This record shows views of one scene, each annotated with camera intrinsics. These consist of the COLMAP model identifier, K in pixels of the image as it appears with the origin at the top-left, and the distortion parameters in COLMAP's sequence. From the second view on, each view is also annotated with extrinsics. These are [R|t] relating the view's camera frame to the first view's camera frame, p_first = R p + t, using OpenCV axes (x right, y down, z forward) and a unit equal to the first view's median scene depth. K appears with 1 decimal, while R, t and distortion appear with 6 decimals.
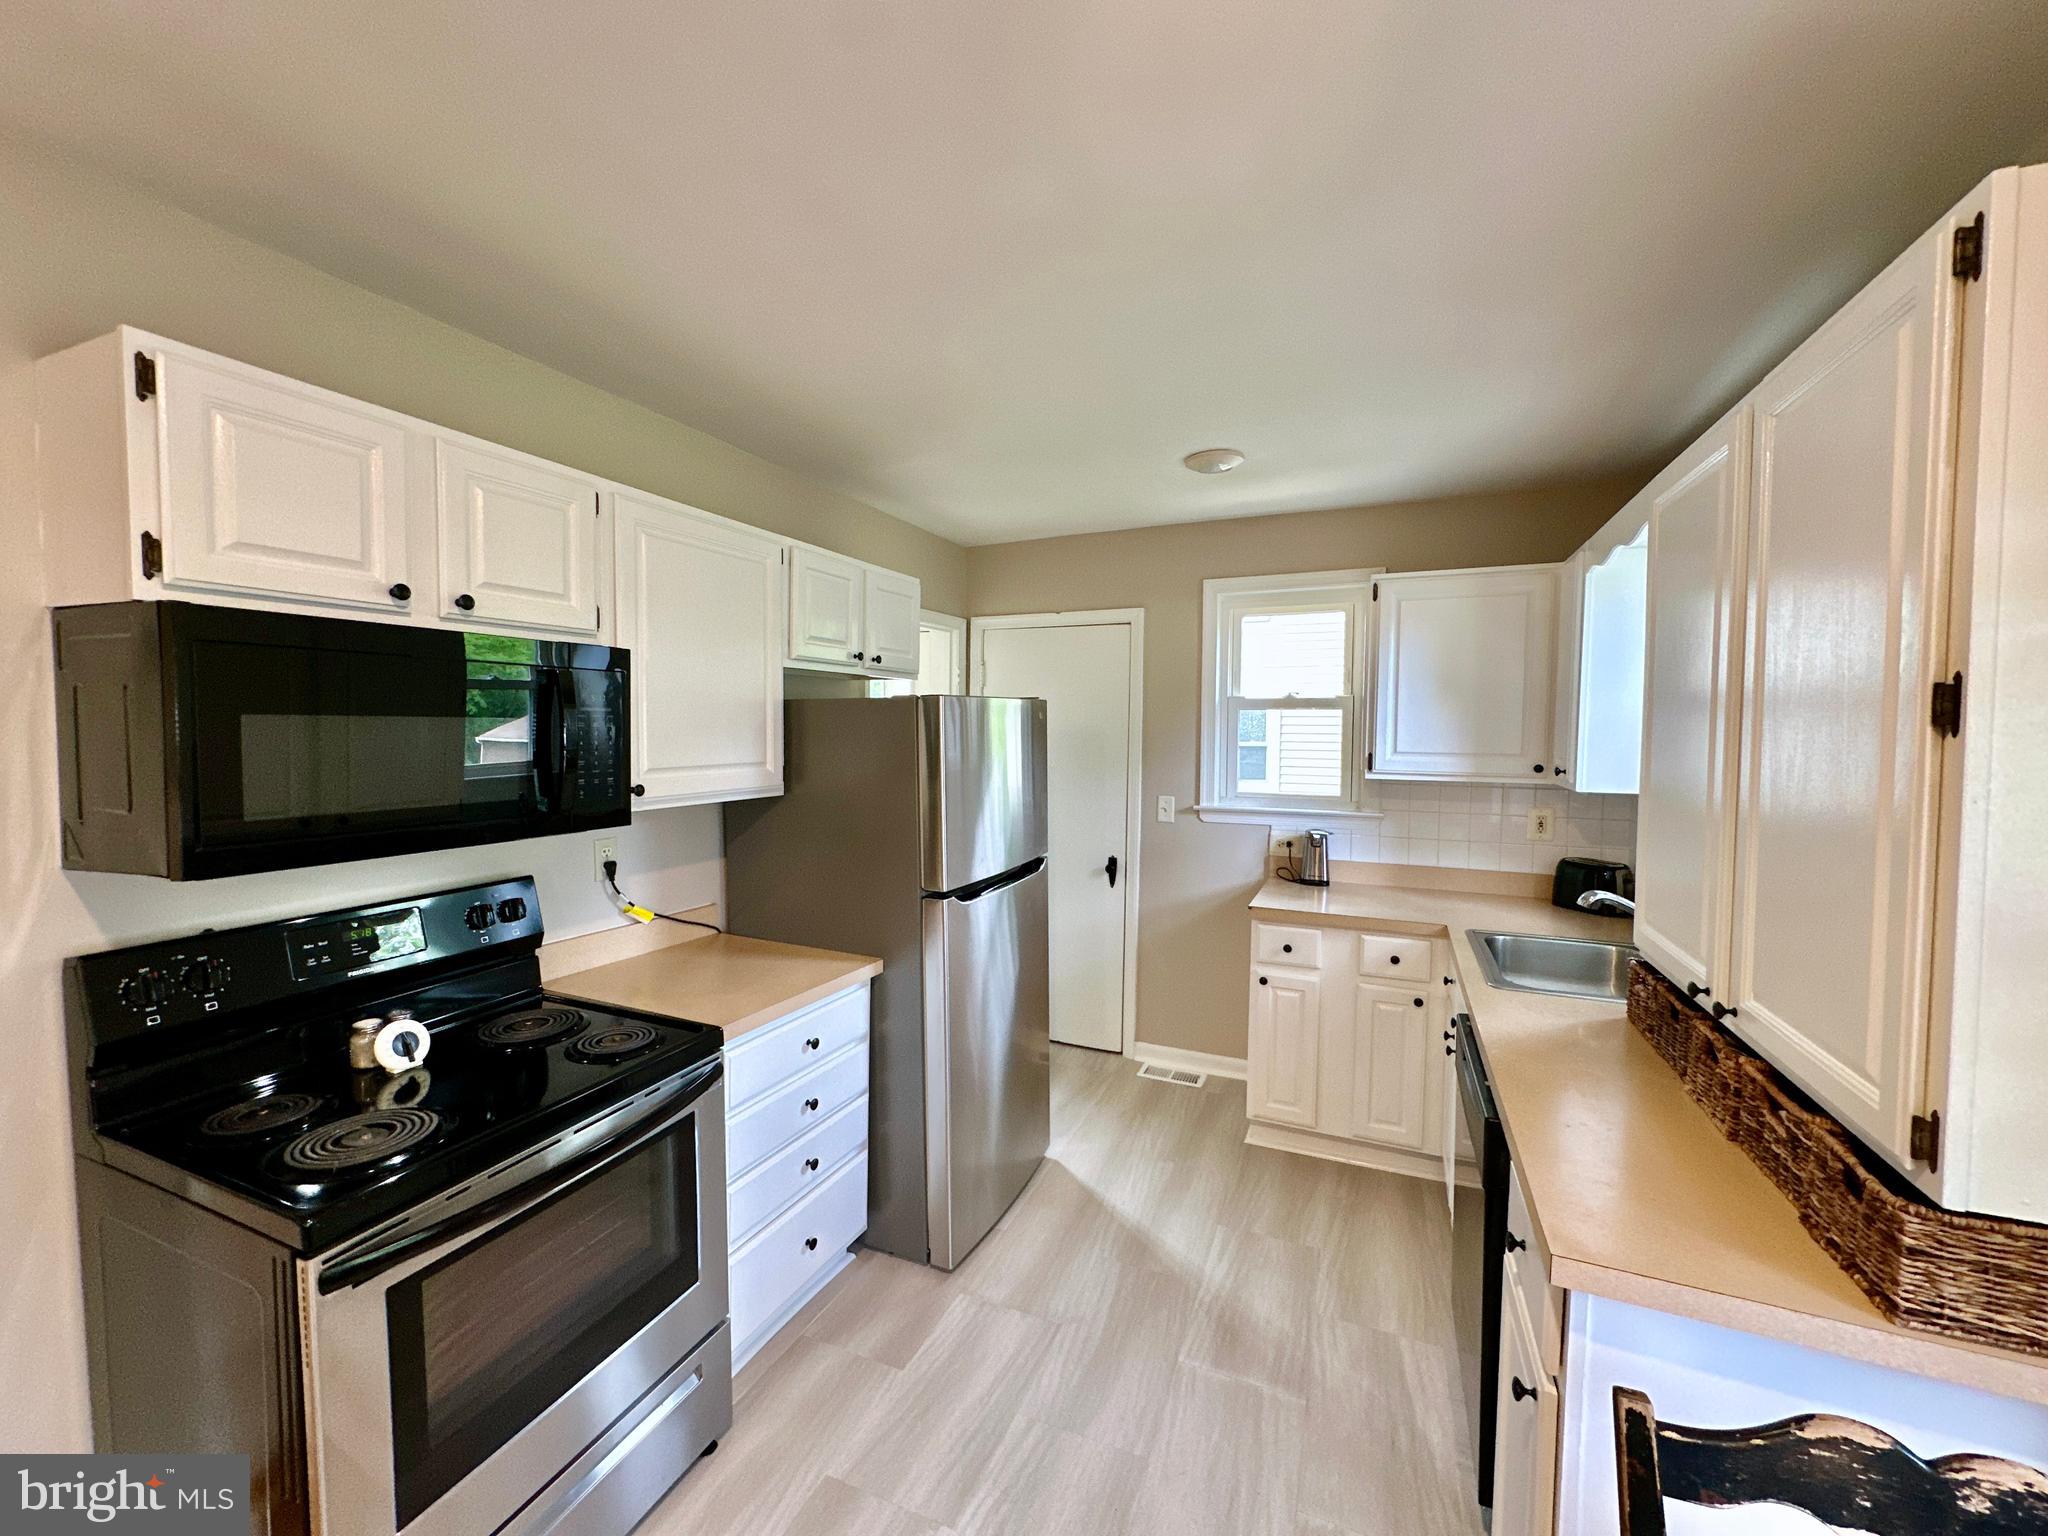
lens RADIAL K [[819.5, 0, 1021.0], [0, 819.5, 767.7], [0, 0, 1]] dist [-0.001621, 0.000141]
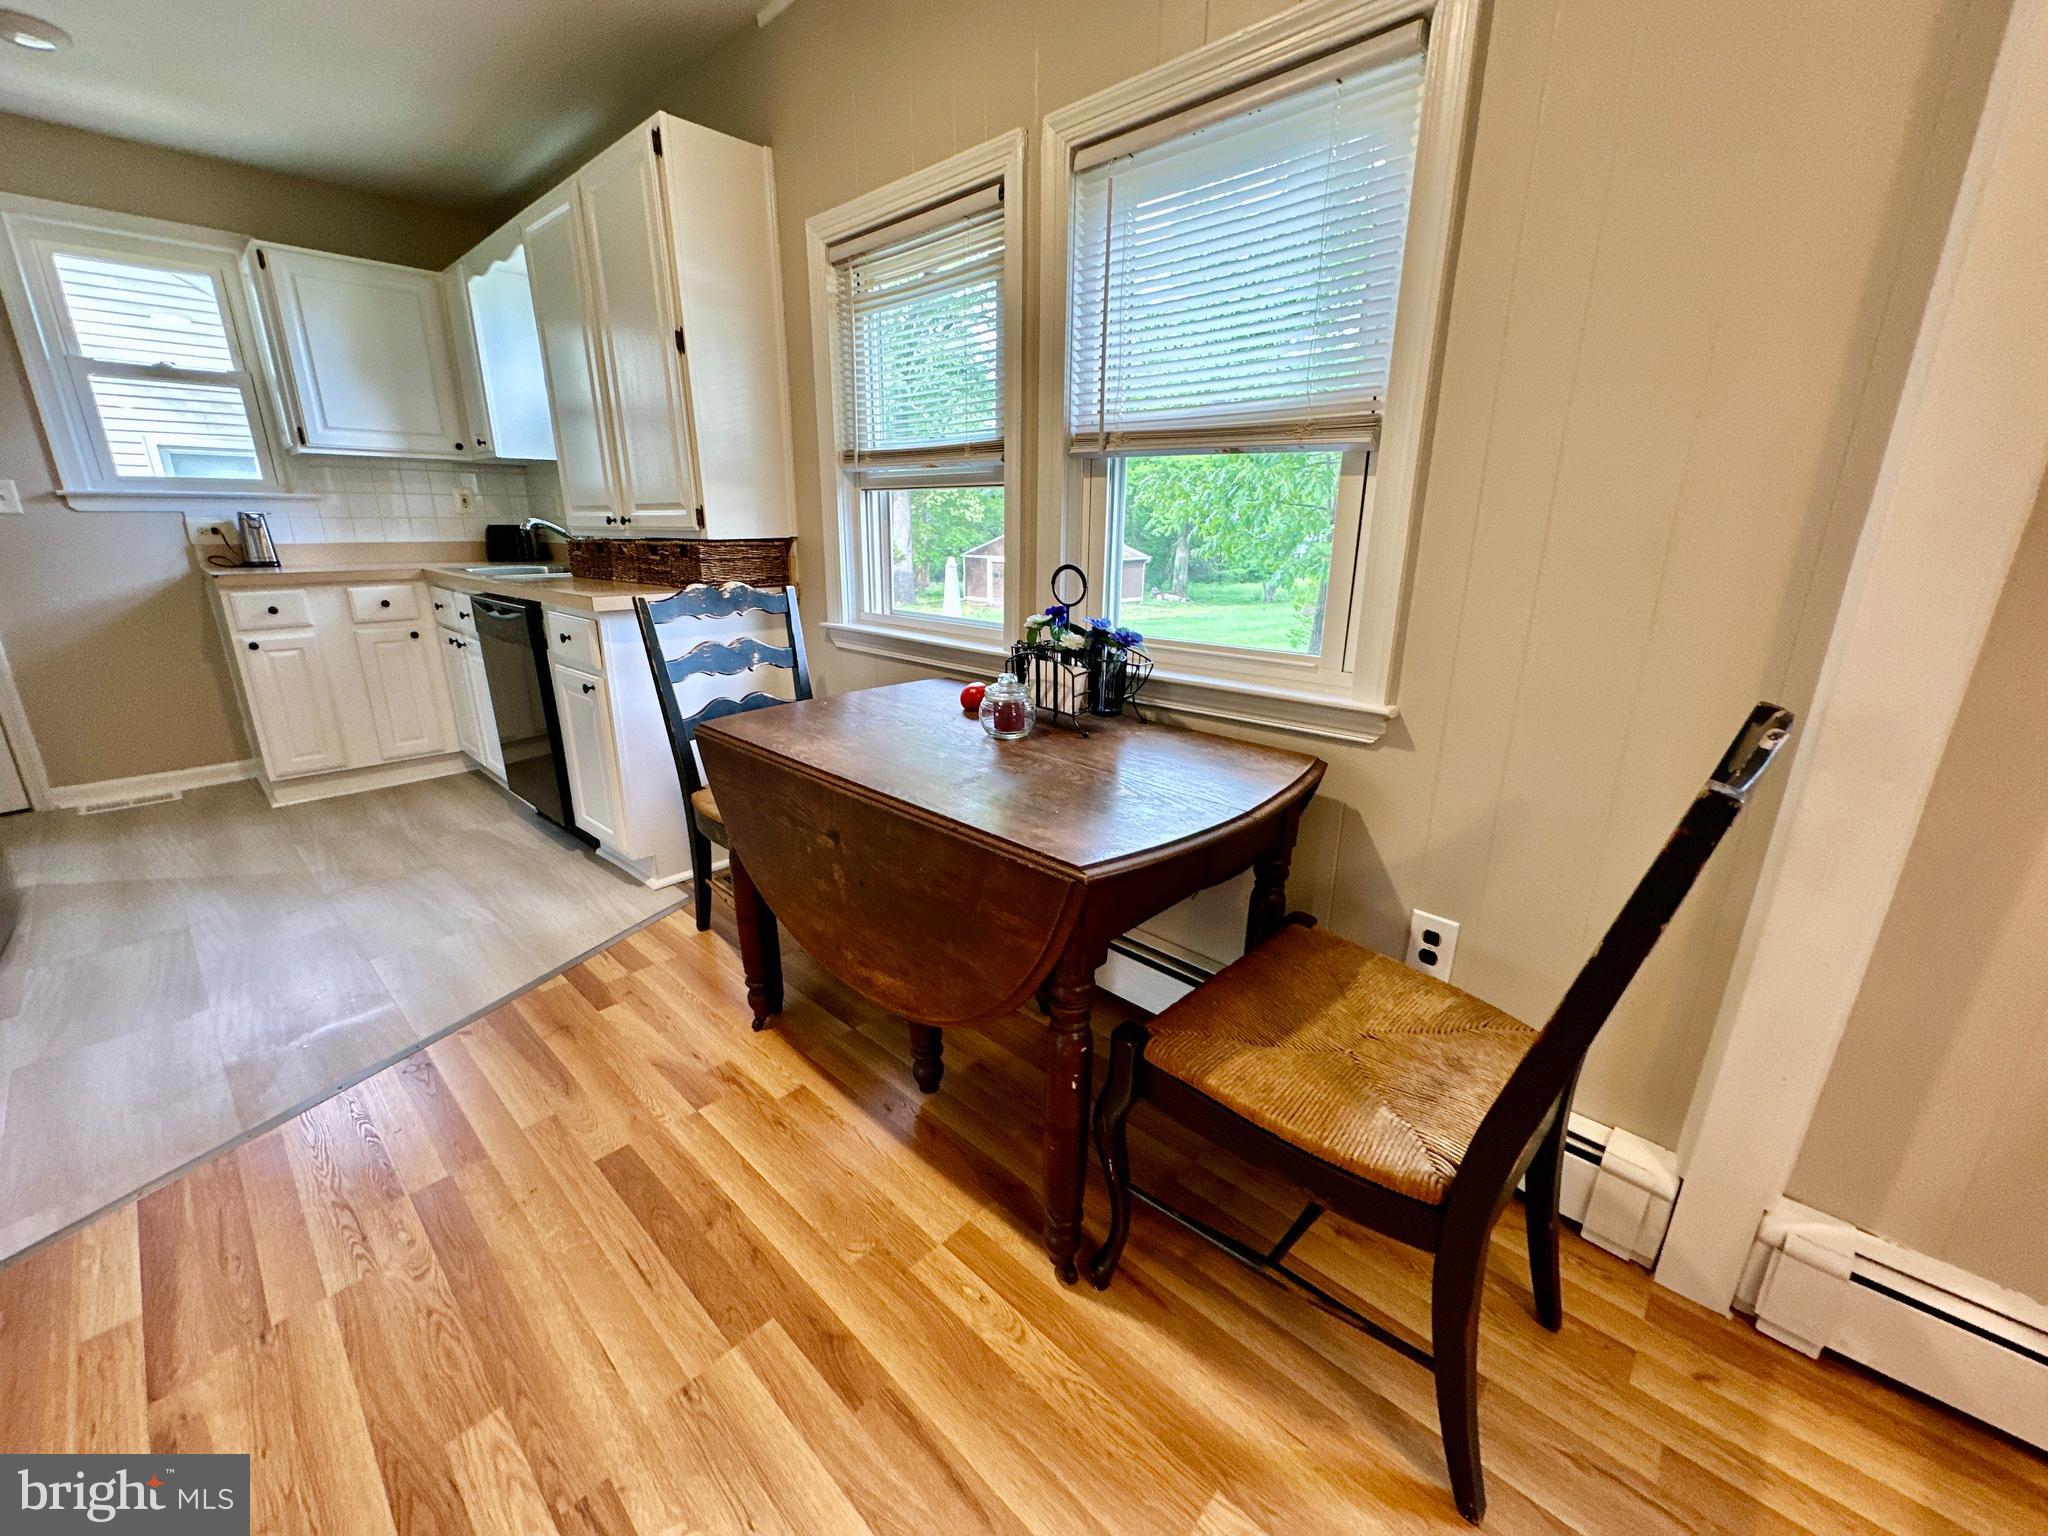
lens RADIAL K [[814.9, 0, 1024.0], [0, 814.9, 768.0], [0, 0, 1]] dist [-0.001436, 0.000382]
pose [[0.330366, -0.277069, 0.902270, -0.443352], [0.045946, 0.959531, 0.277829, 0.201489], [-0.942734, -0.050330, 0.329727, -0.347226]]
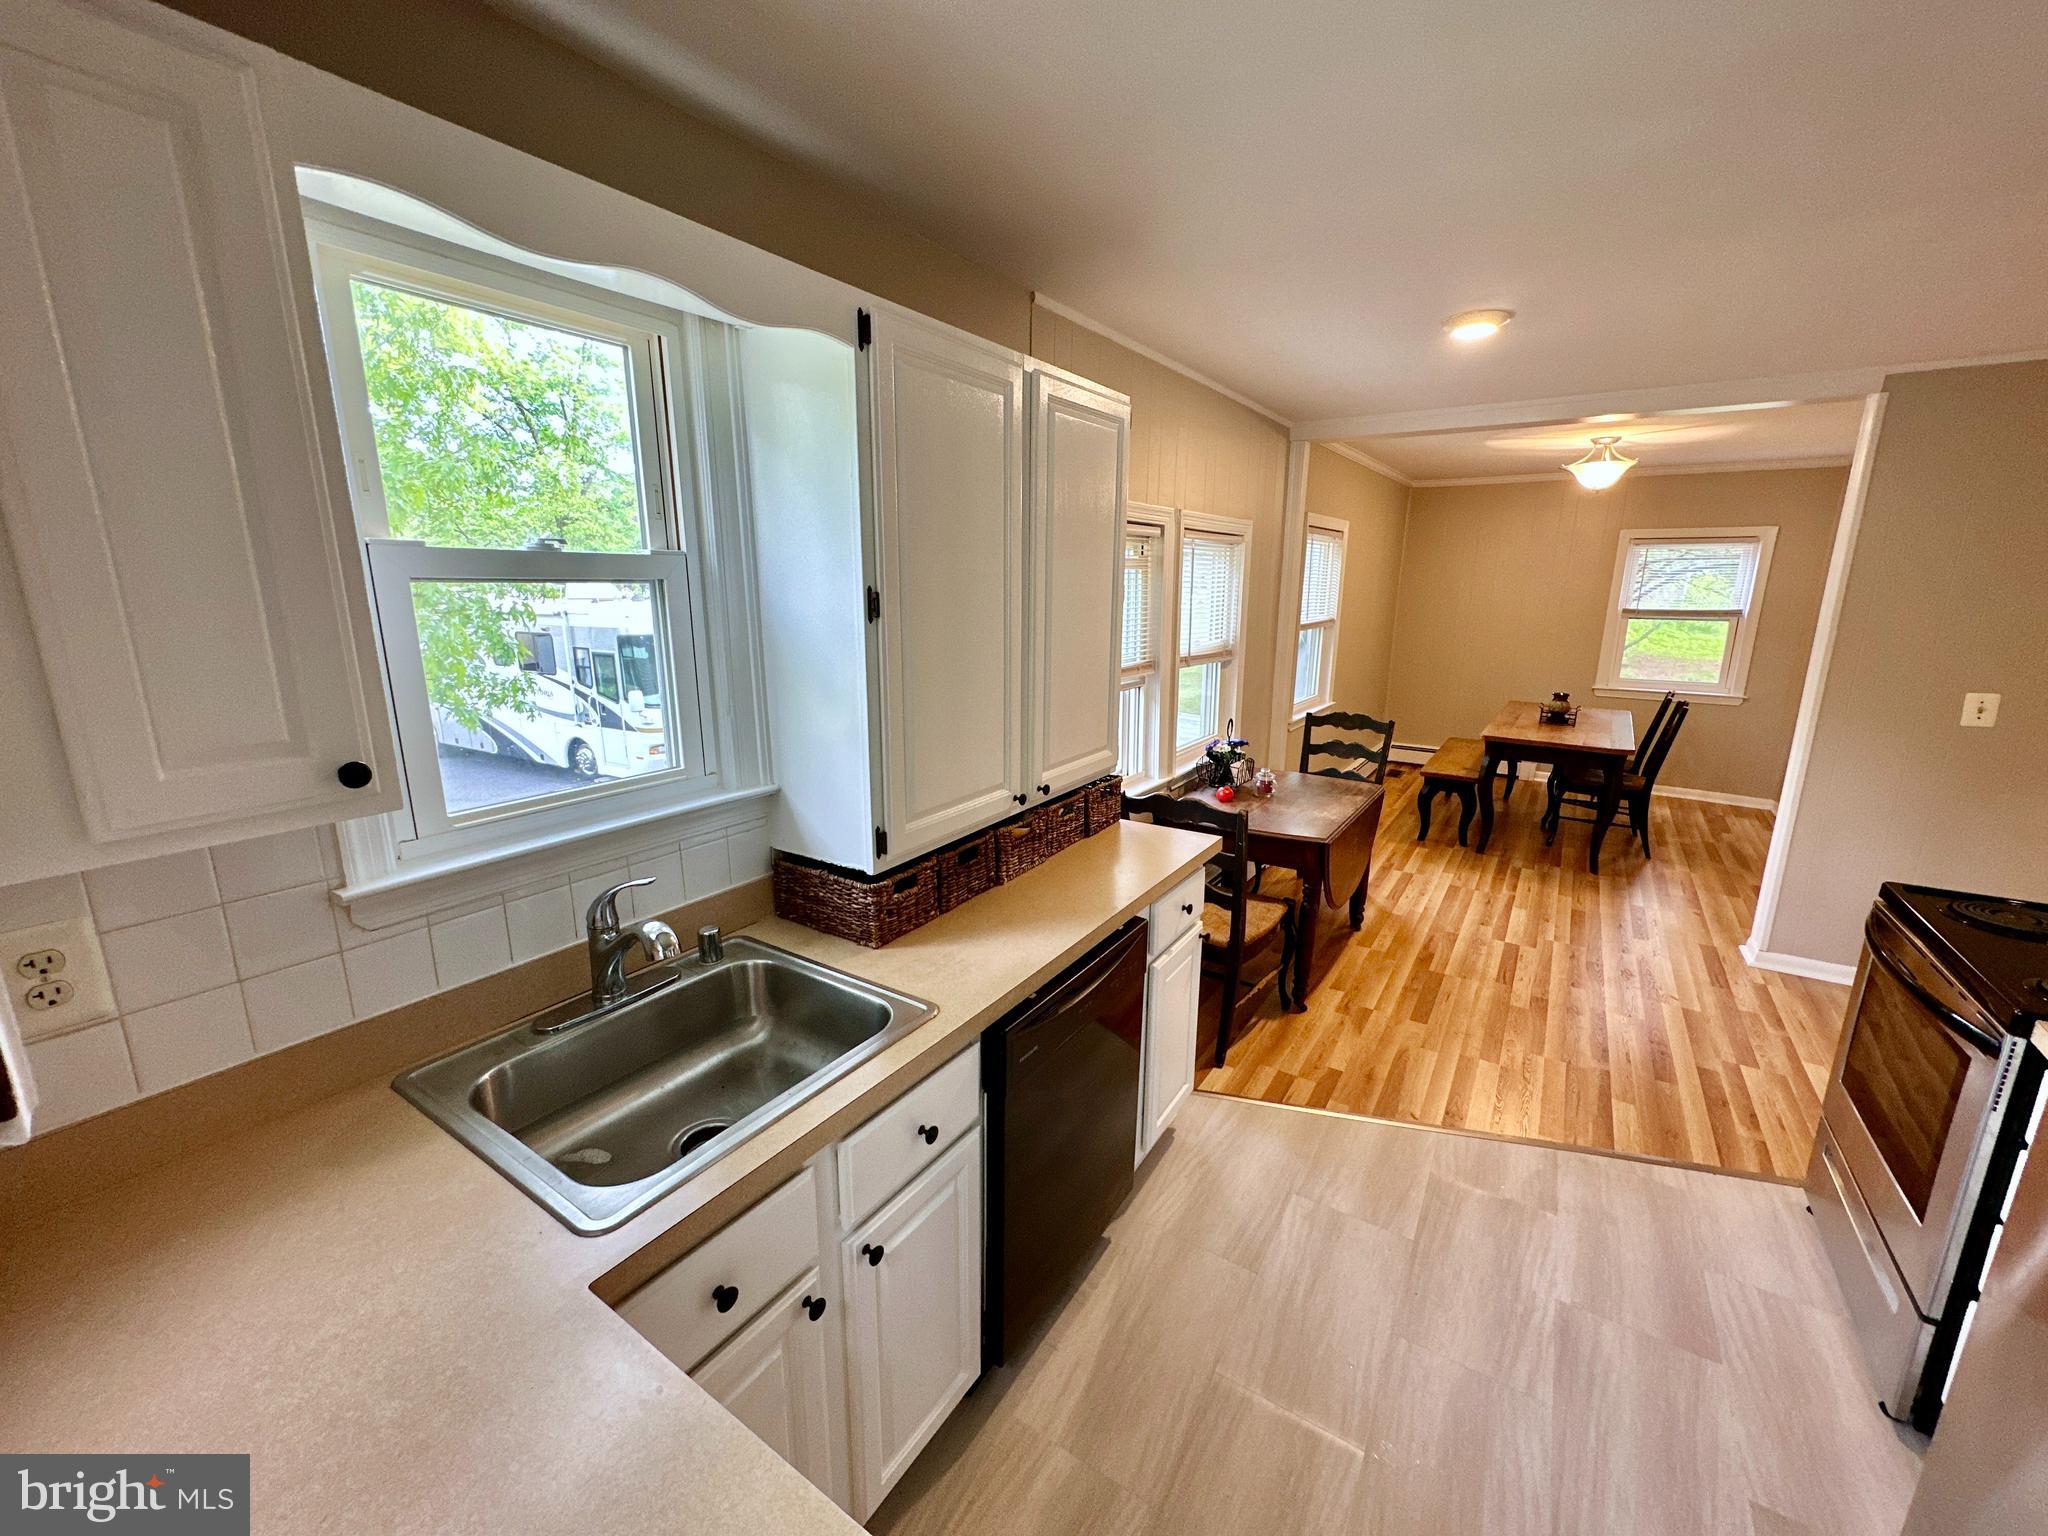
lens RADIAL K [[819.5, 0, 1021.0], [0, 819.5, 767.7], [0, 0, 1]] dist [-0.001621, 0.000141]
pose [[-0.984118, -0.045988, 0.171456, 0.343716], [0.003162, 0.961165, 0.275955, -0.099021], [-0.177488, 0.272115, -0.945754, 1.358211]]
